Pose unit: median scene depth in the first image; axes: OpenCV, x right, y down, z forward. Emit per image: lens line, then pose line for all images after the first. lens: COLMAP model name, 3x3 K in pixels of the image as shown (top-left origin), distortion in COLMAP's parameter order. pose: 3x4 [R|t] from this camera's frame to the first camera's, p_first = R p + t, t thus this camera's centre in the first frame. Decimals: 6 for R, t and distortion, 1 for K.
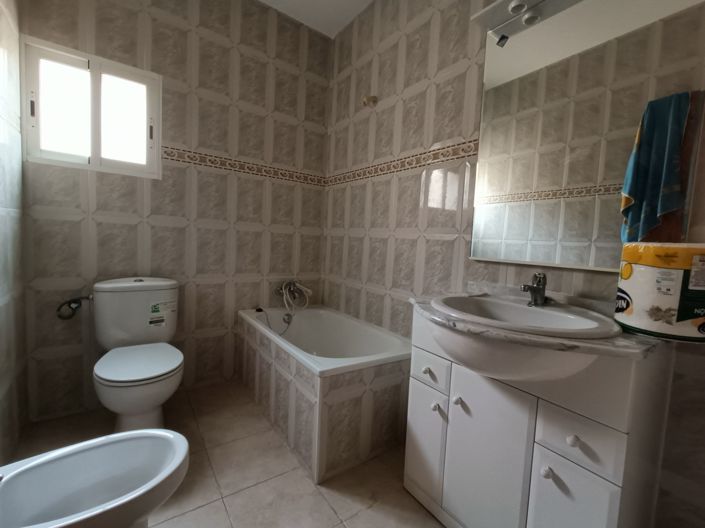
lens RADIAL K [[314.4, 0, 354.9], [0, 314.4, 264.0], [0, 0, 1]] dist [-0.000066, 0.000009]
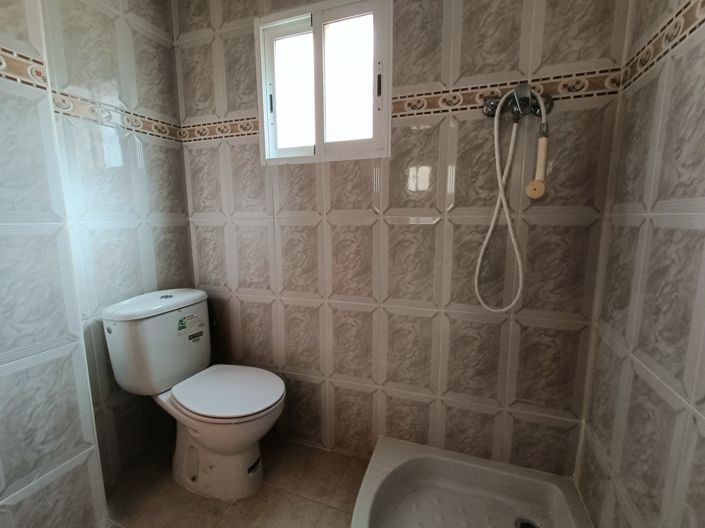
lens RADIAL K [[328.5, 0, 352.2], [0, 328.5, 288.0], [0, 0, 1]] dist [-0.008377, -0.000471]
pose [[0.827050, -0.141277, 0.544085, -0.101210], [0.078688, 0.987469, 0.136794, -0.015809], [-0.556593, -0.070322, 0.827804, 0.141930]]
